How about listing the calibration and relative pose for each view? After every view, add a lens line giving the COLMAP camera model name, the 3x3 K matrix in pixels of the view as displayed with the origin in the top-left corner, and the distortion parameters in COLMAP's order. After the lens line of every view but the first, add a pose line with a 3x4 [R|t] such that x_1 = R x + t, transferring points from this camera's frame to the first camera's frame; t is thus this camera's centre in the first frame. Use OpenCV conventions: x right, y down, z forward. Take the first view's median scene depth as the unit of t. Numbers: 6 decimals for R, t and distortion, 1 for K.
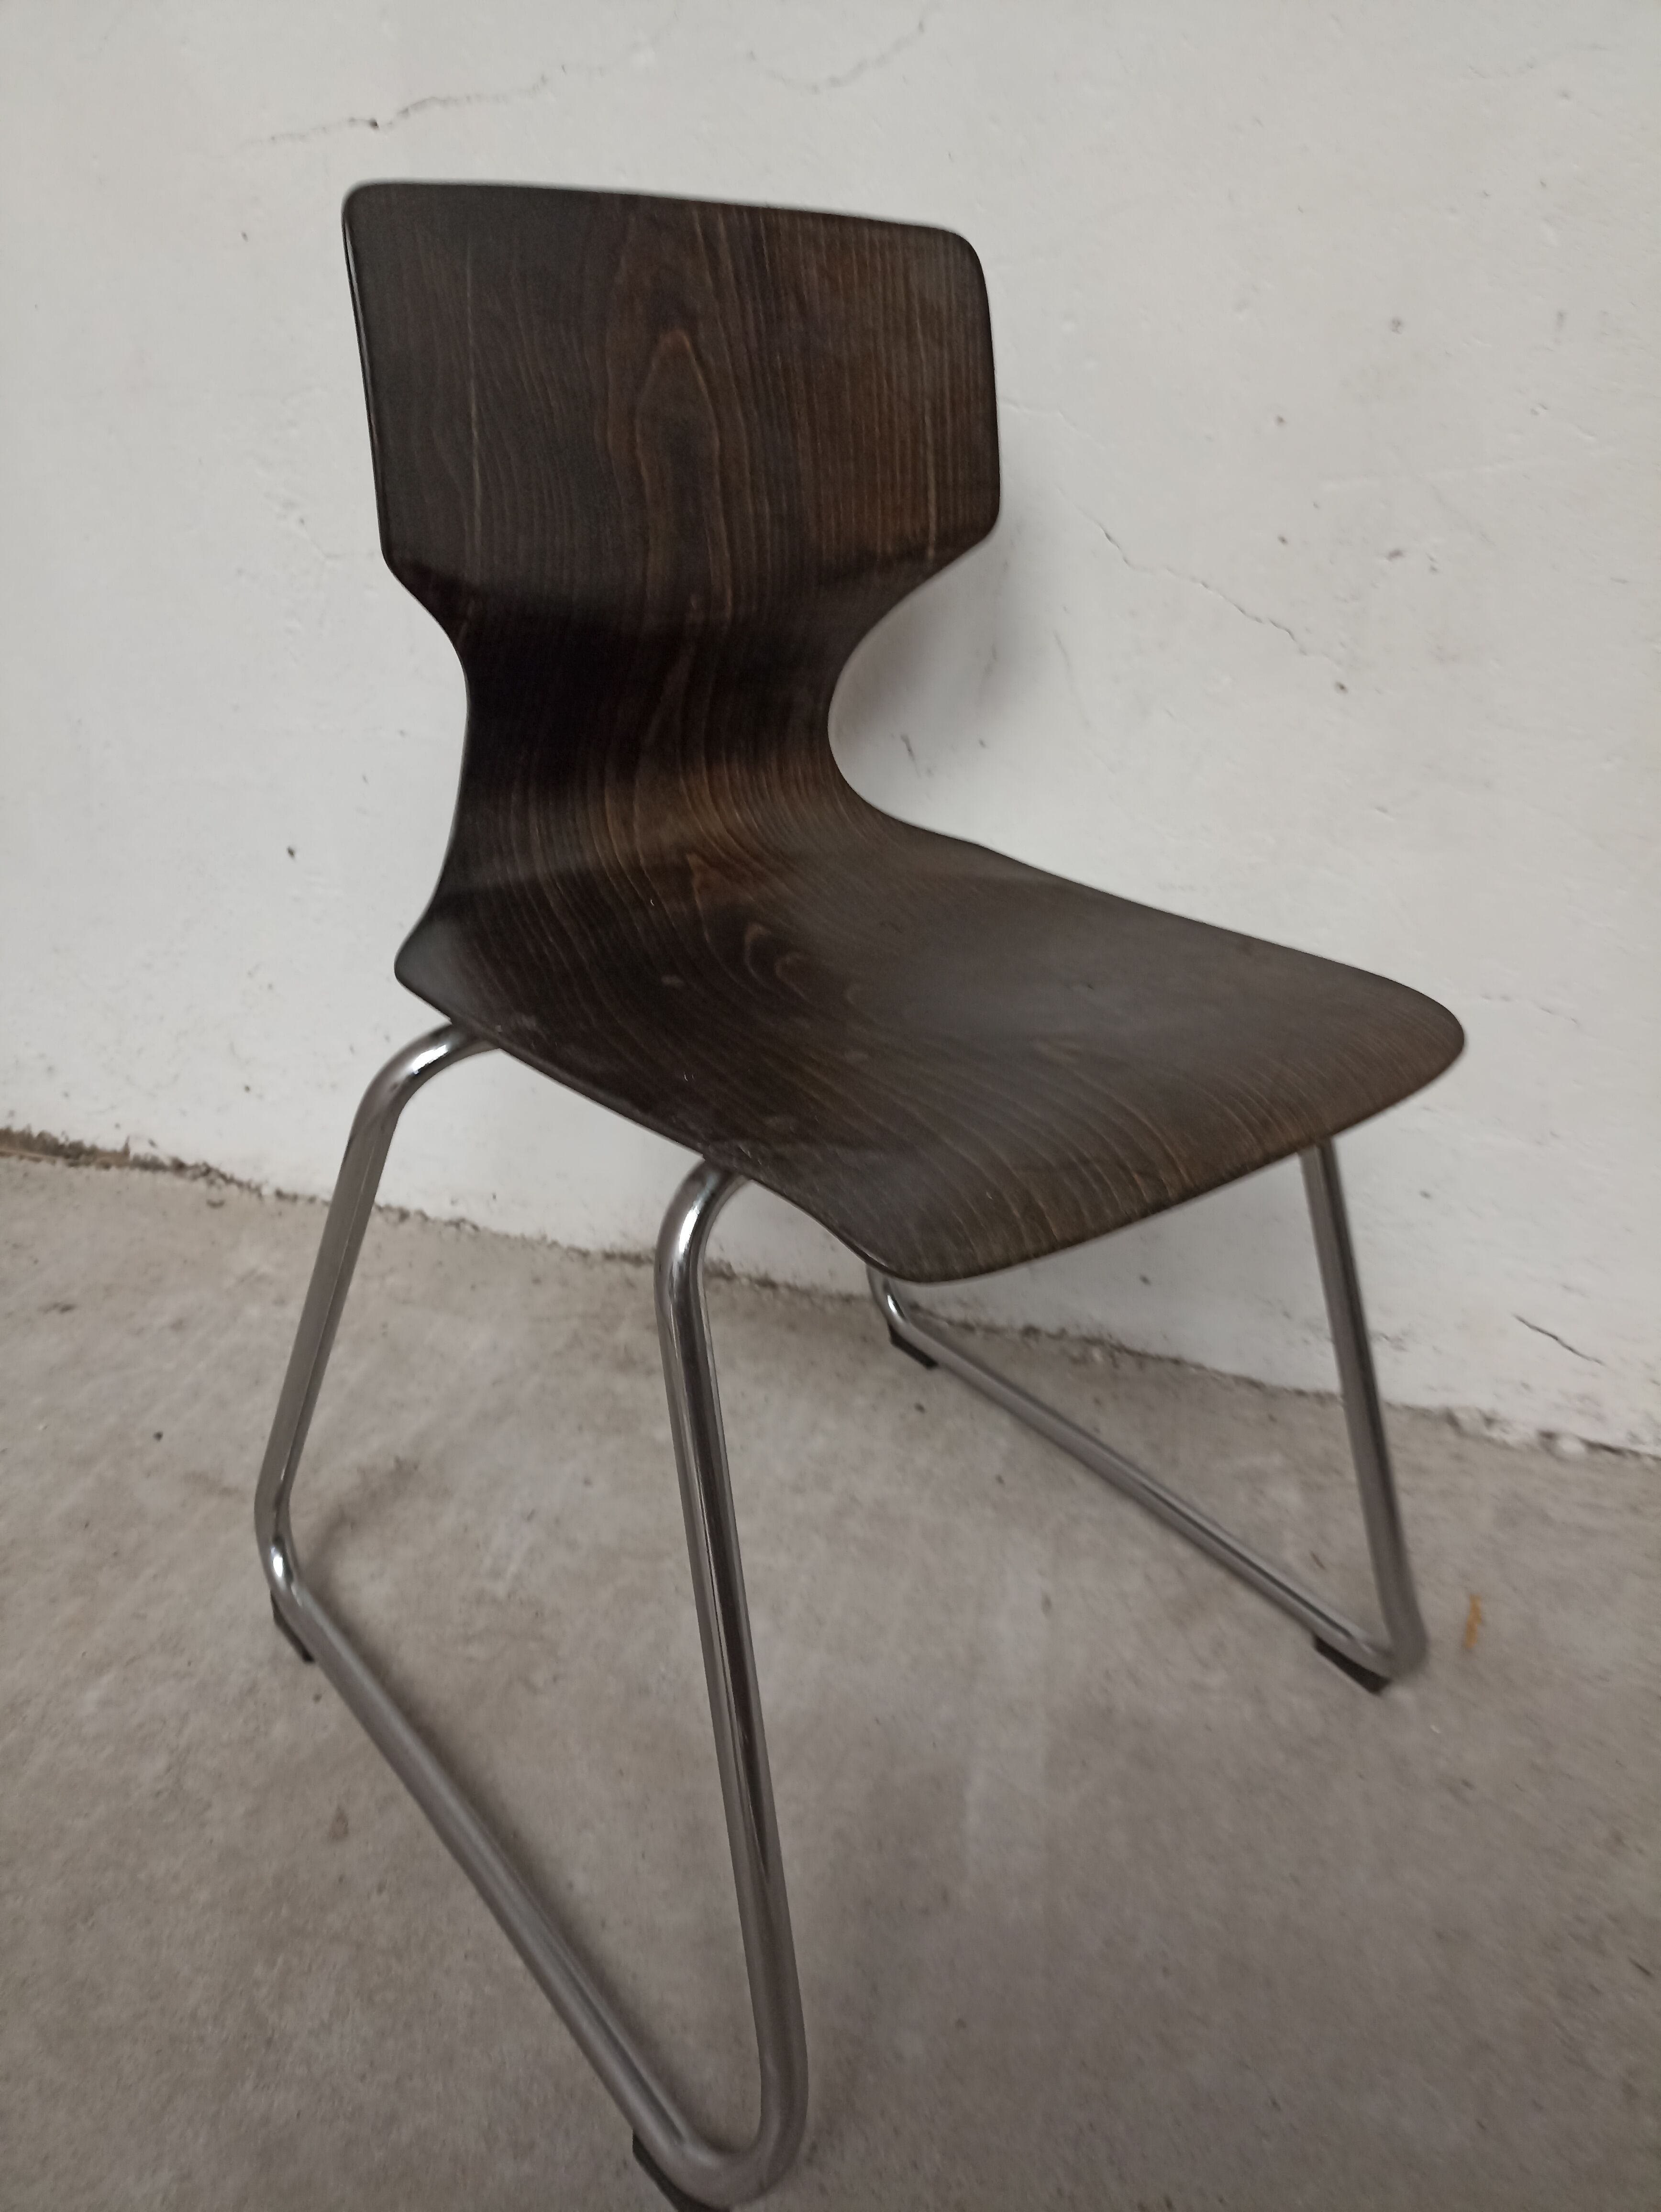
lens RADIAL K [[1617.2, 0, 872.0], [0, 1617.2, 1126.2], [0, 0, 1]] dist [0.018757, -0.000390]
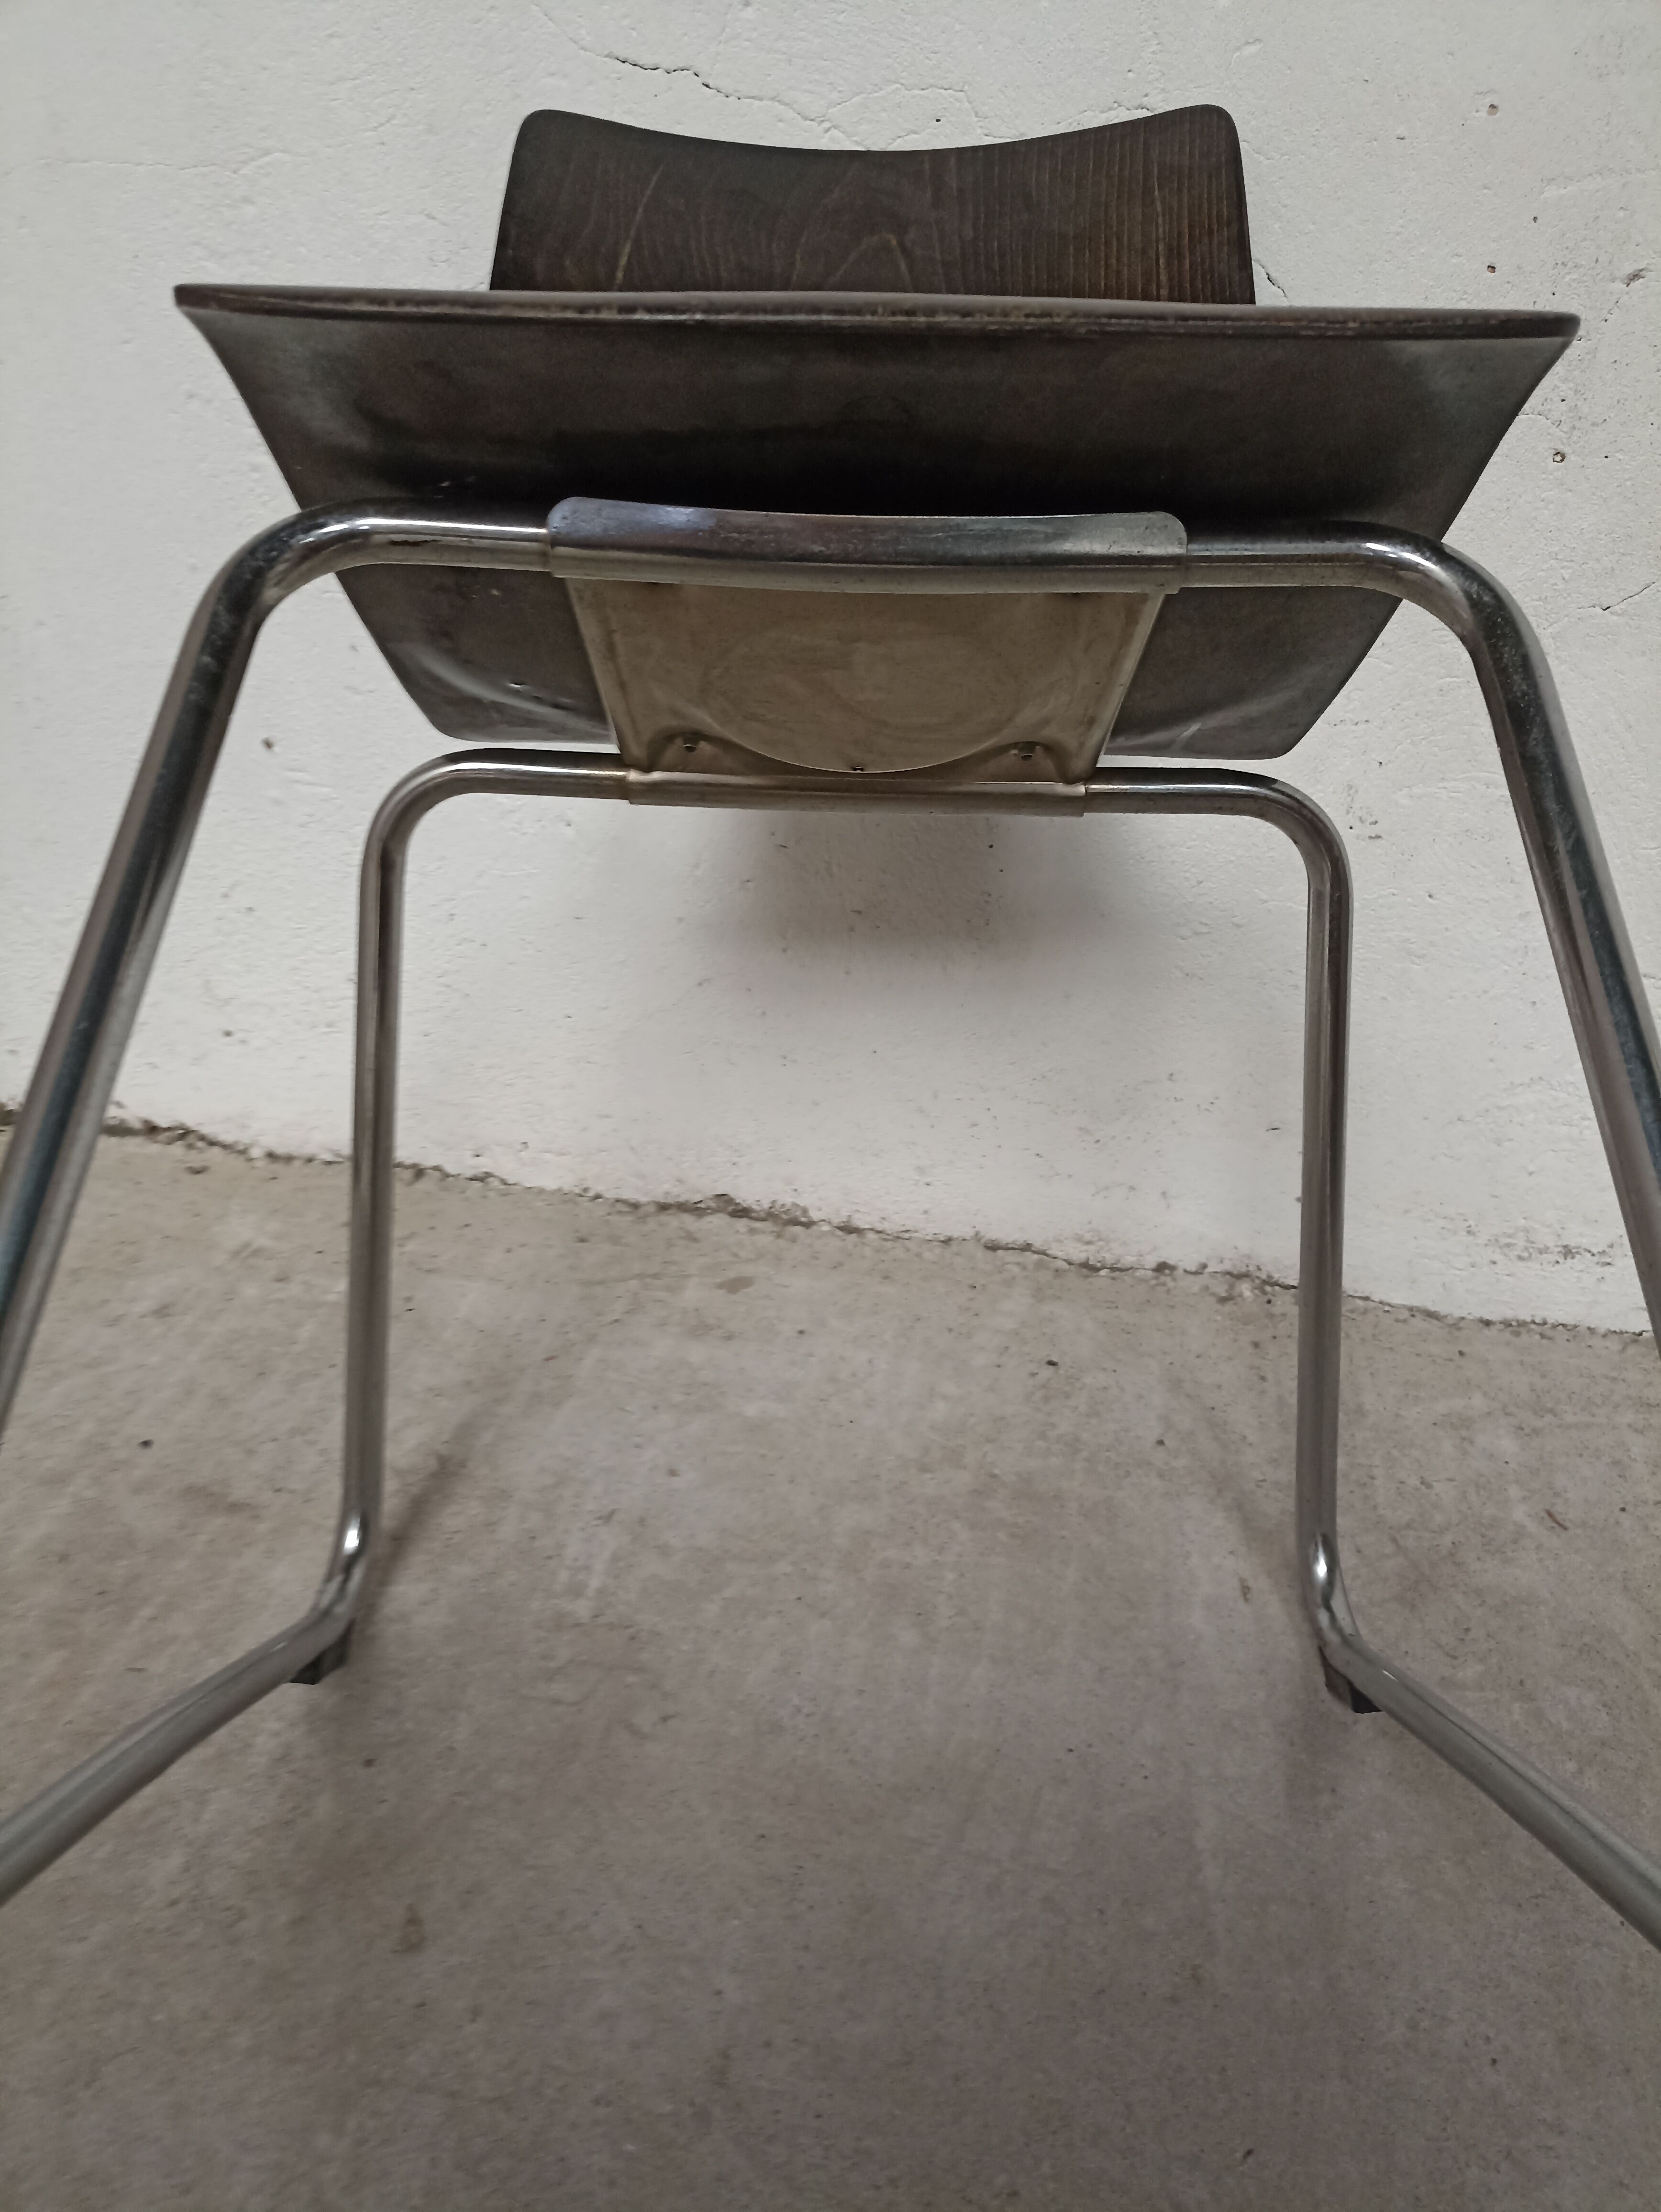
lens RADIAL K [[1593.7, 0, 875.3], [0, 1593.7, 1123.3], [0, 0, 1]] dist [0.017282, -0.004206]
pose [[0.998485, -0.048209, 0.026516, -0.088007], [0.047790, 0.998725, 0.016238, 0.034351], [-0.027265, -0.014947, 0.999516, 0.190166]]
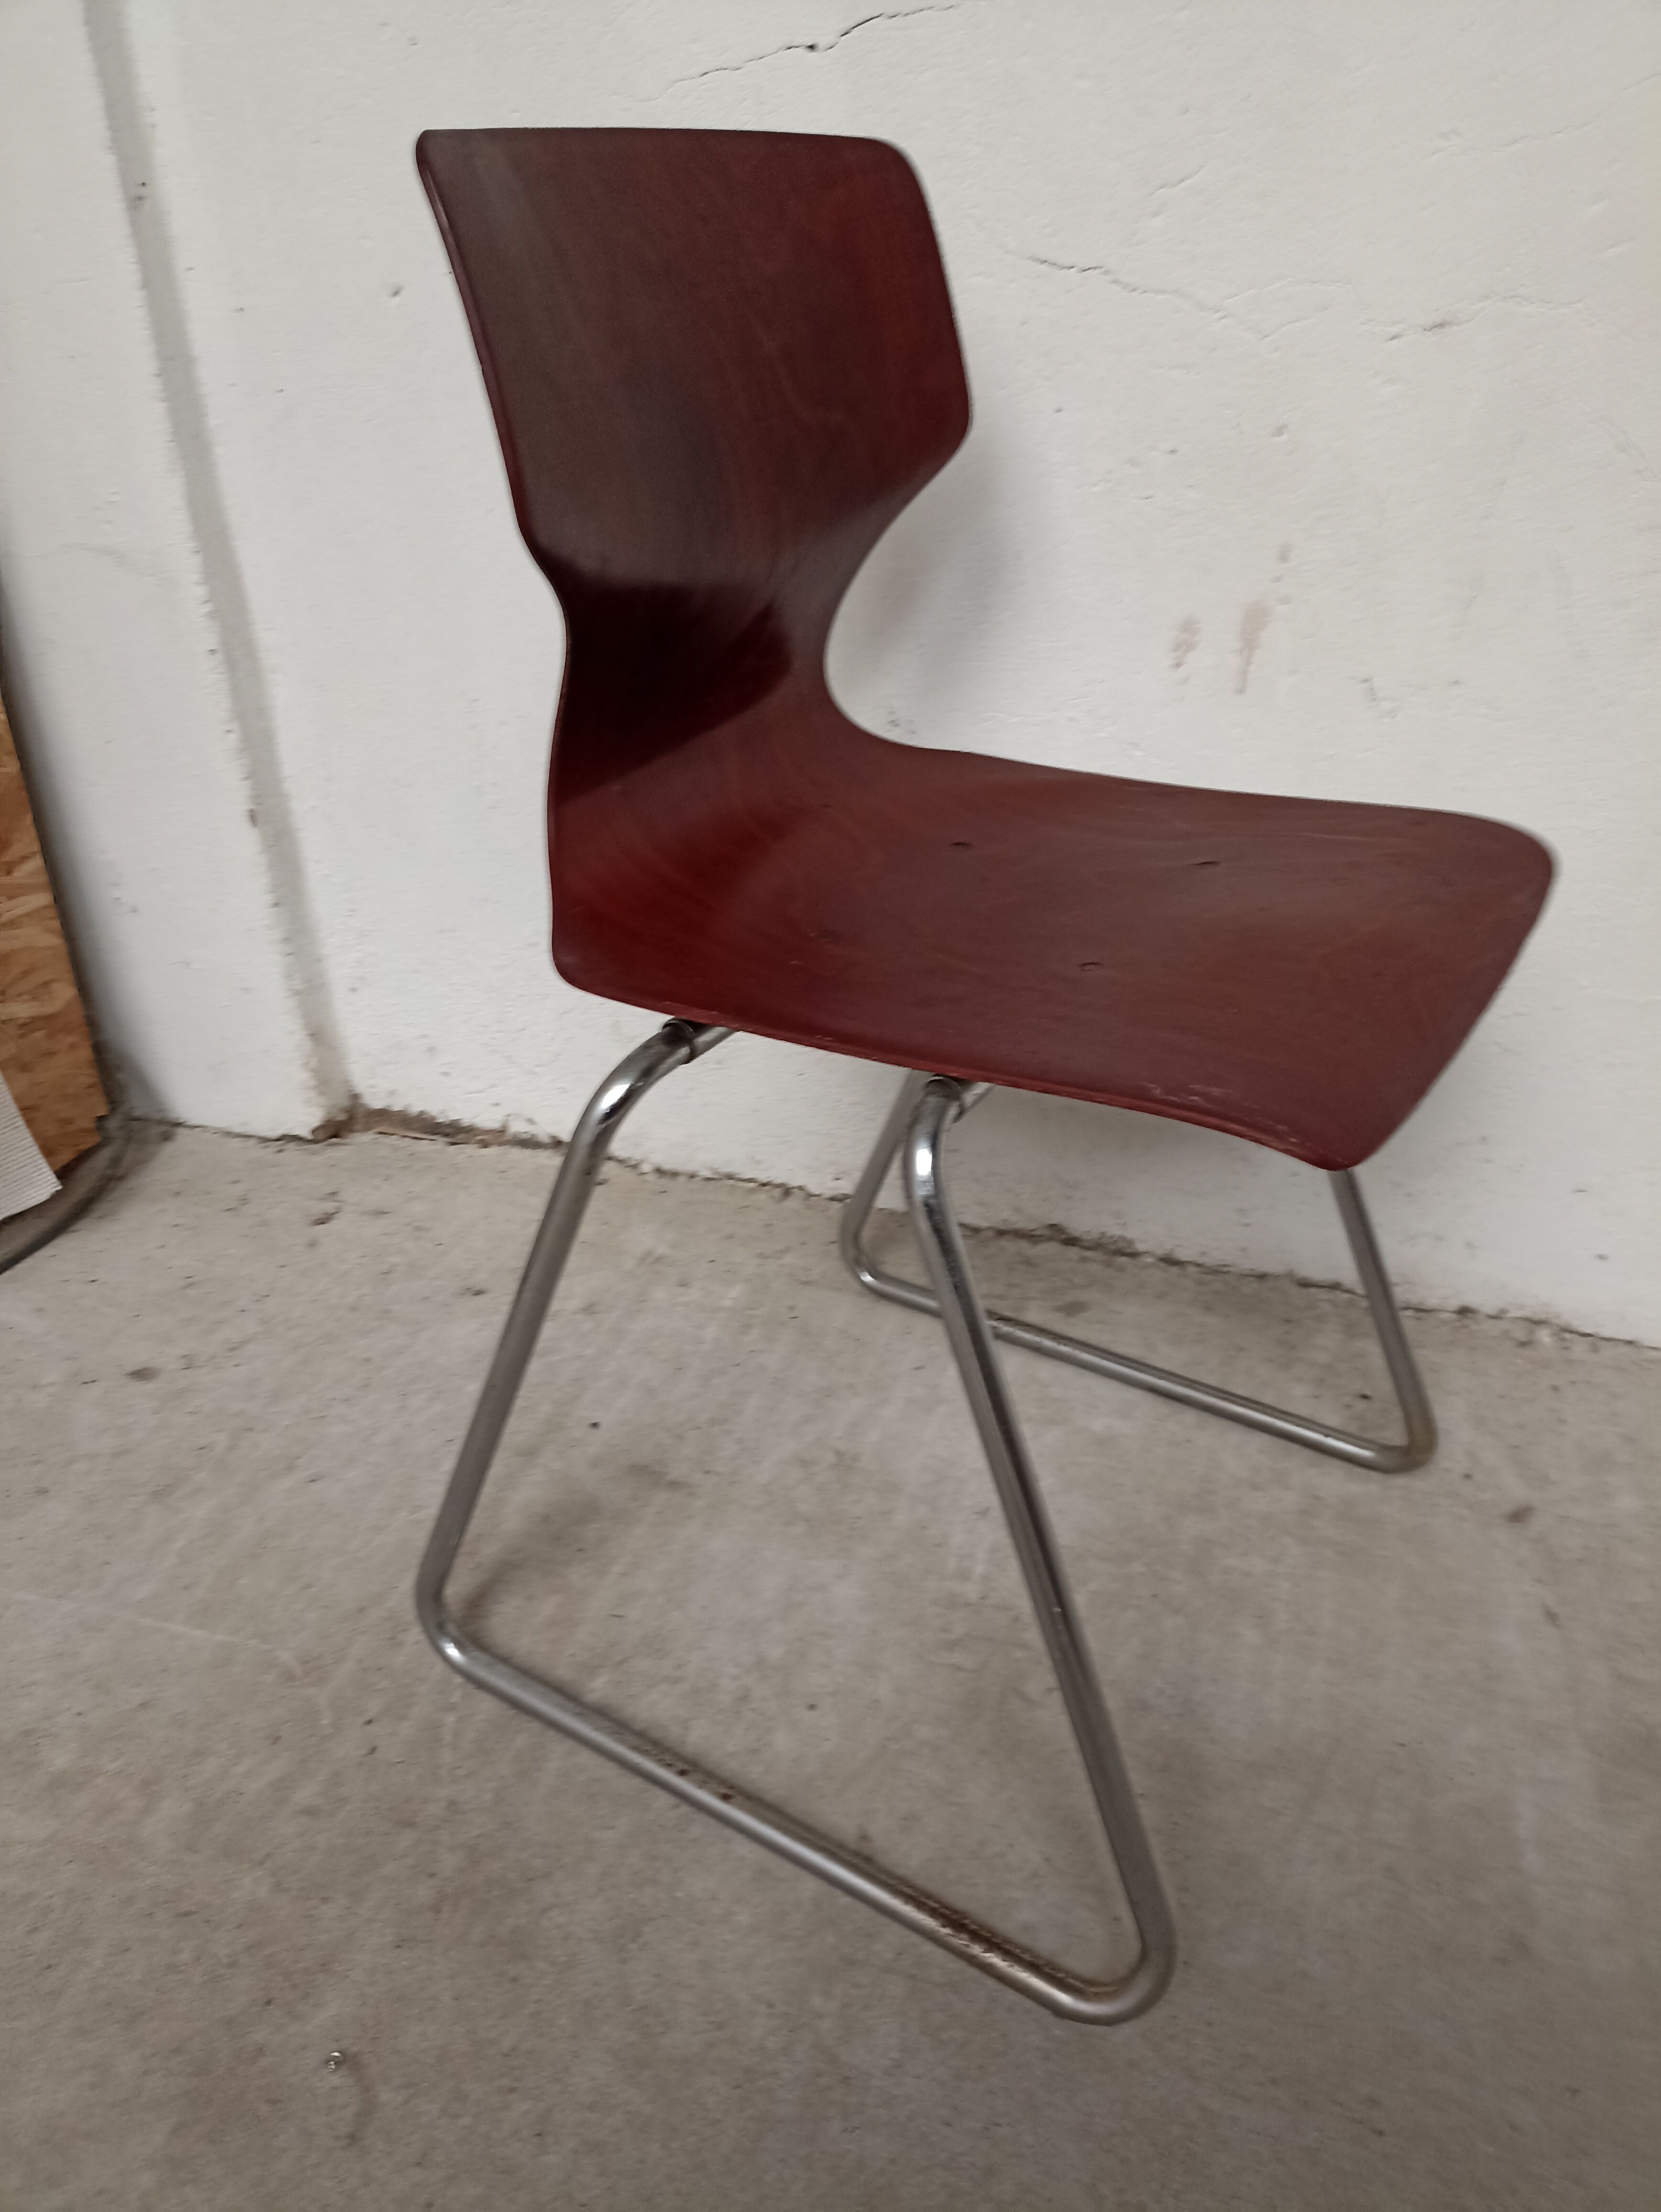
lens RADIAL K [[1593.7, 0, 875.3], [0, 1593.7, 1123.3], [0, 0, 1]] dist [0.017282, -0.004206]
pose [[0.995274, -0.014725, -0.095987, -0.181972], [0.018714, 0.998993, 0.040784, -0.032091], [0.095290, -0.042388, 0.994547, 0.057128]]
